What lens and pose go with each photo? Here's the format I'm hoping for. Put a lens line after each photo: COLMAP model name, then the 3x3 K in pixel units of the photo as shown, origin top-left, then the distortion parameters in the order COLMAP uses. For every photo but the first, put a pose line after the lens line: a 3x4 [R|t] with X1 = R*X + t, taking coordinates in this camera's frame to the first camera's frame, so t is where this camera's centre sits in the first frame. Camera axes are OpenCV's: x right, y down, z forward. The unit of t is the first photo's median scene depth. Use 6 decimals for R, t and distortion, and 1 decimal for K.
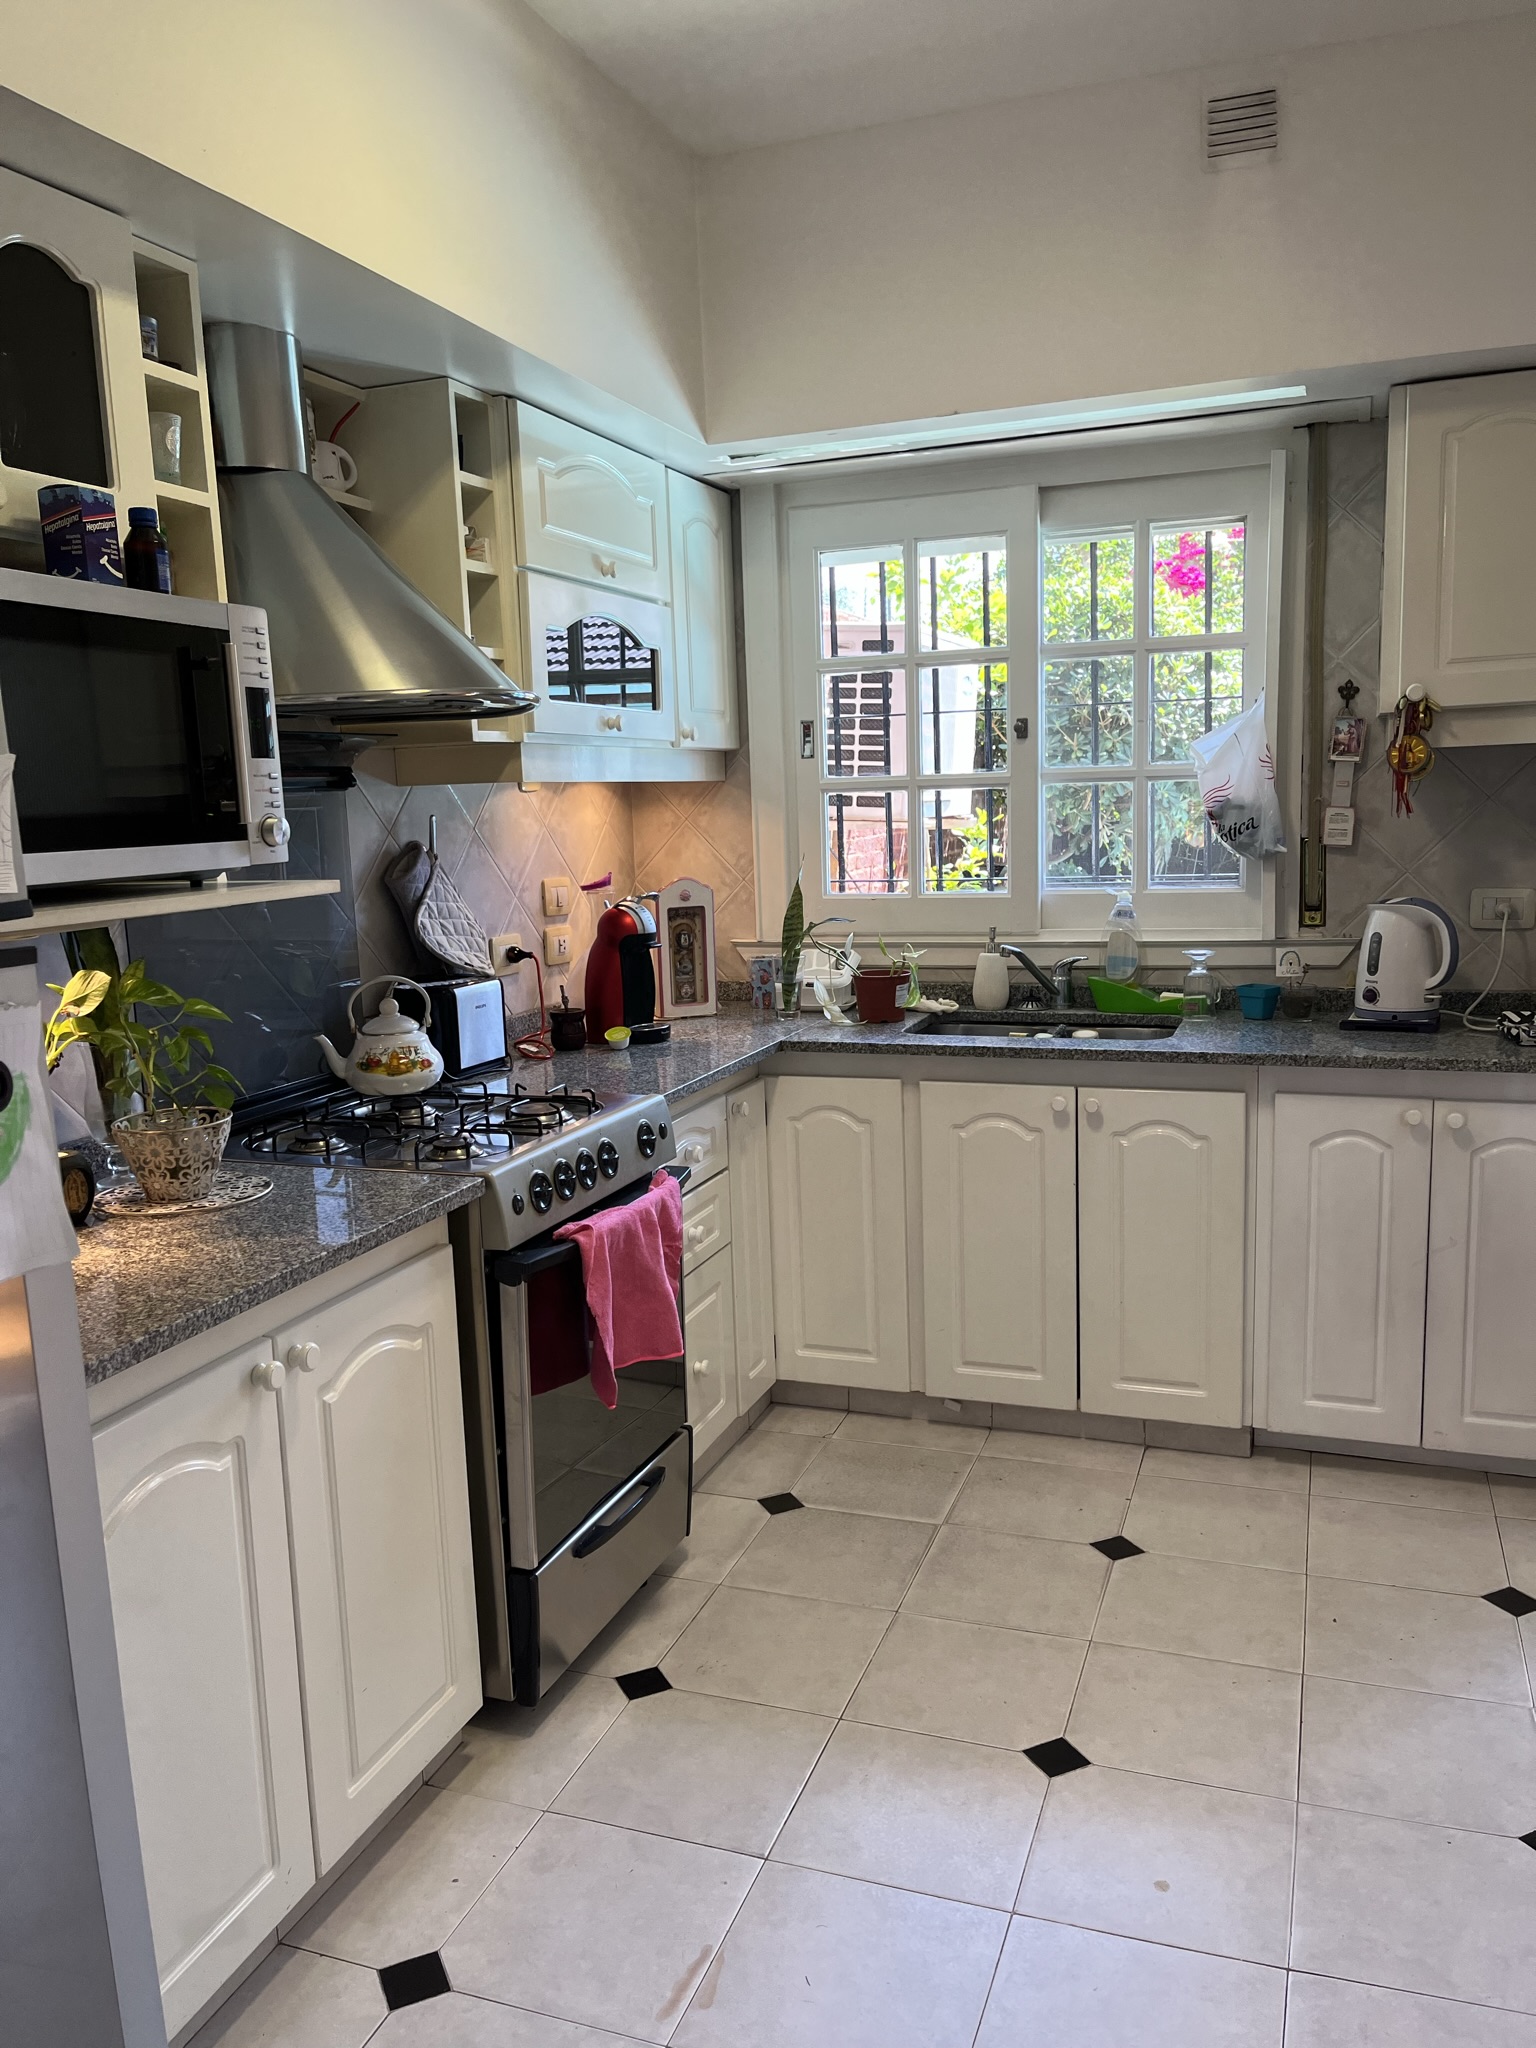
lens RADIAL K [[1565.6, 0, 779.1], [0, 1565.6, 1032.2], [0, 0, 1]] dist [0.060492, -0.072884]
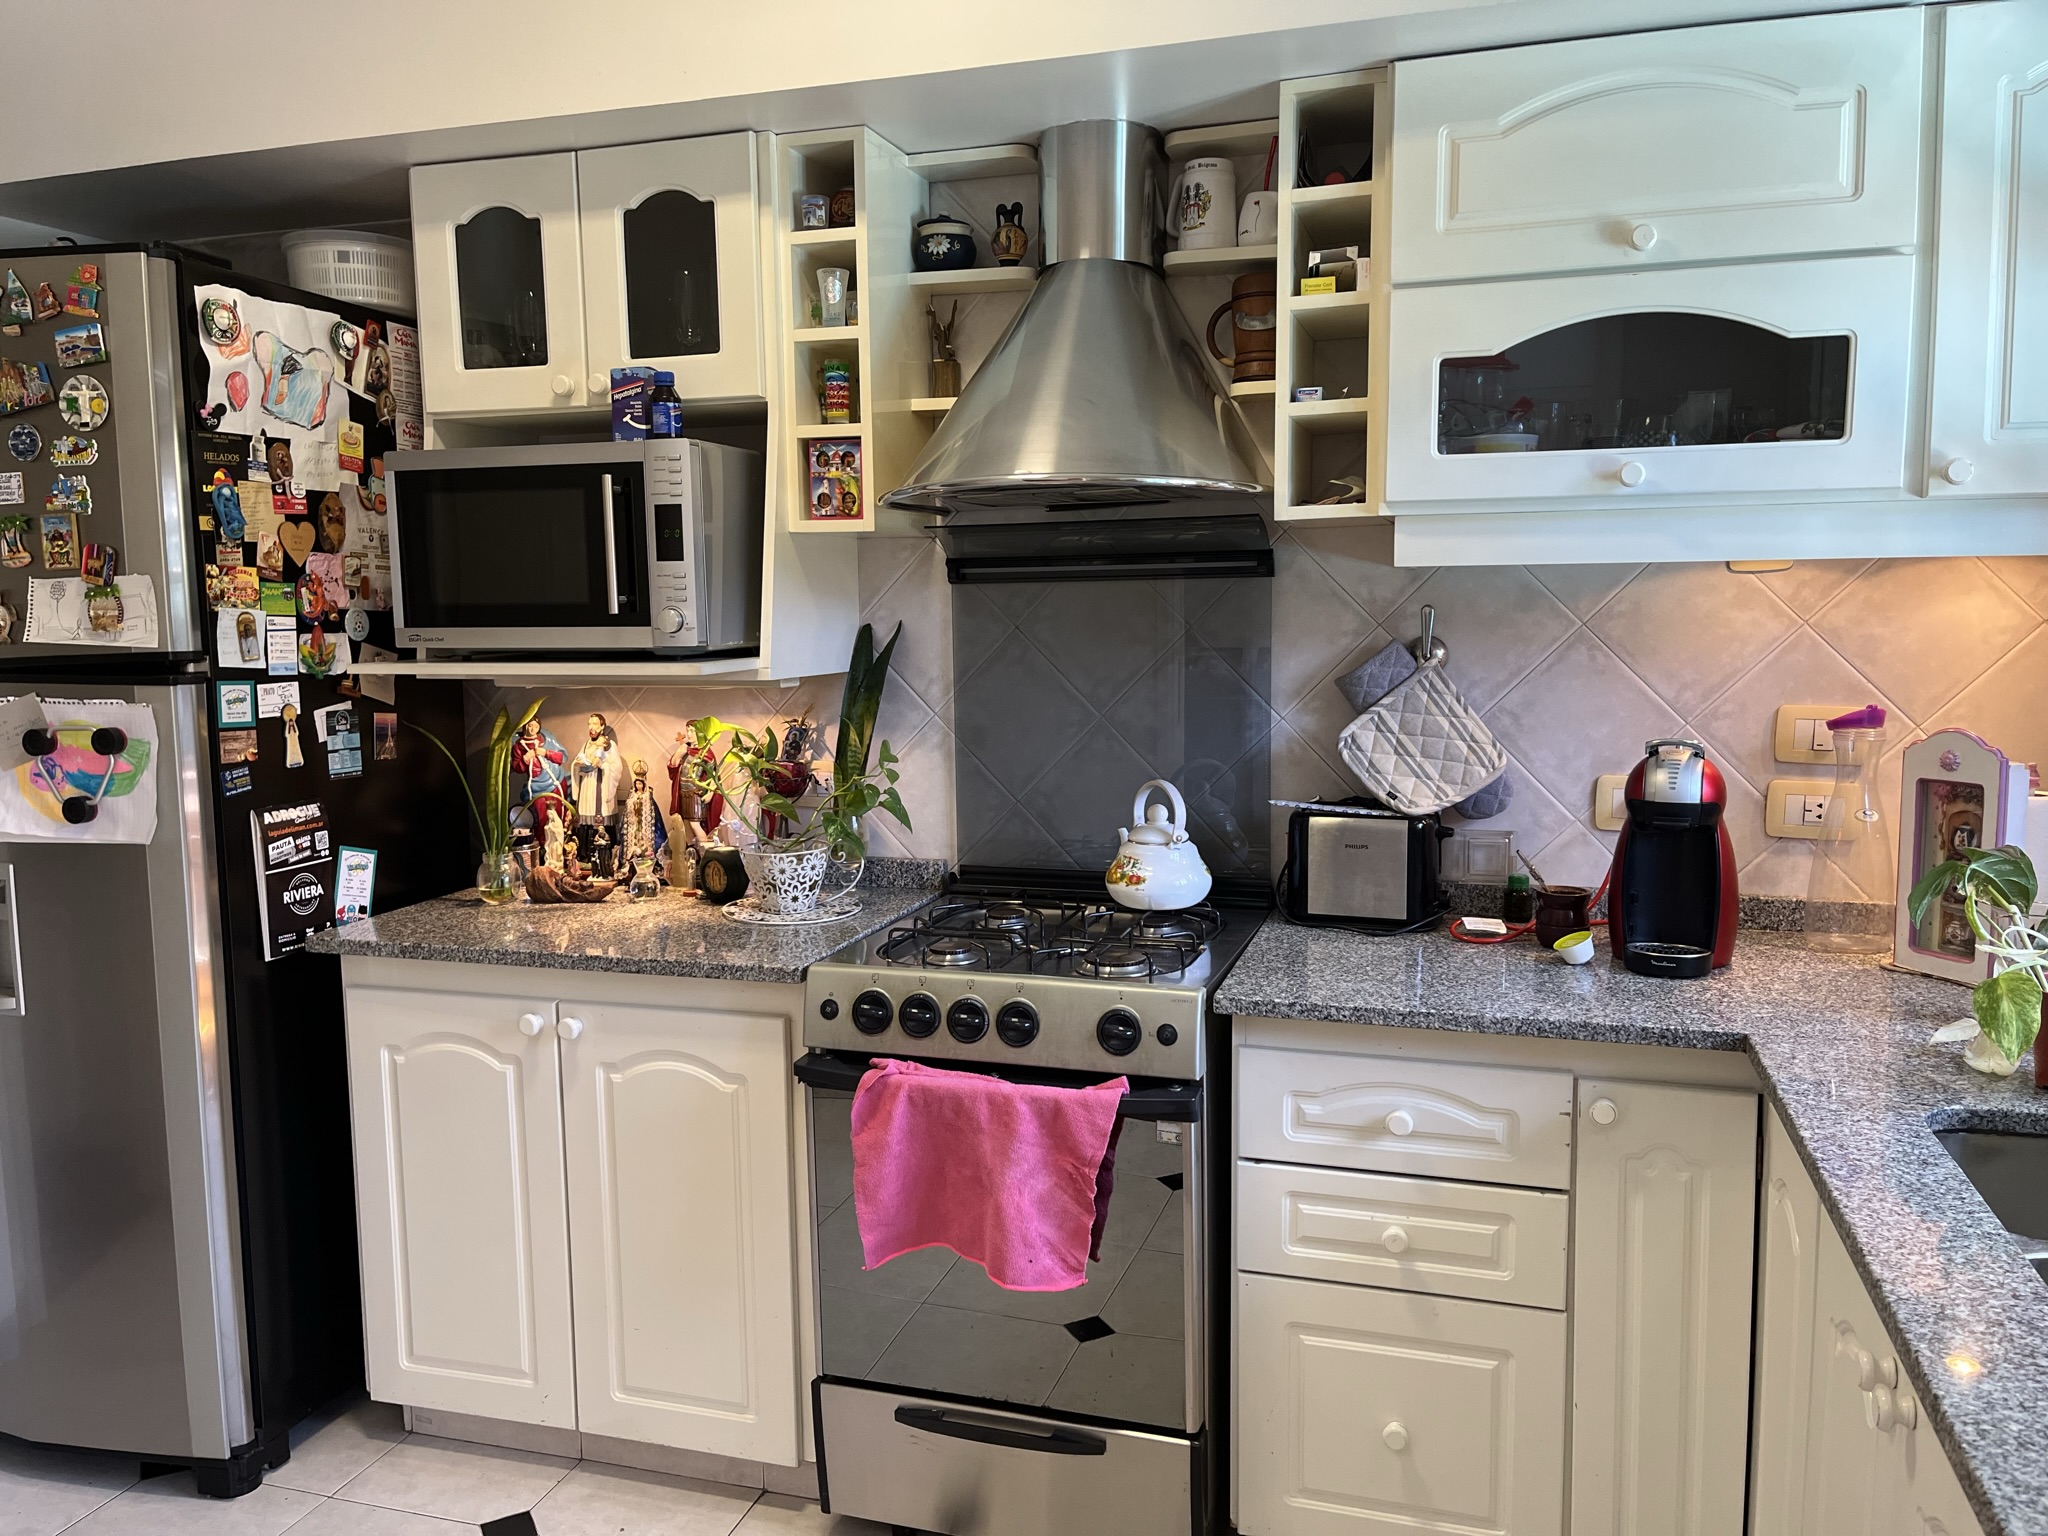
lens RADIAL K [[1565.6, 0, 1030.8], [0, 1565.6, 765.3], [0, 0, 1]] dist [0.060492, -0.072884]
pose [[0.043154, 0.141629, -0.988979, 0.911086], [-0.140207, 0.980963, 0.134363, -0.218790], [0.989181, 0.132864, 0.062190, 1.207327]]
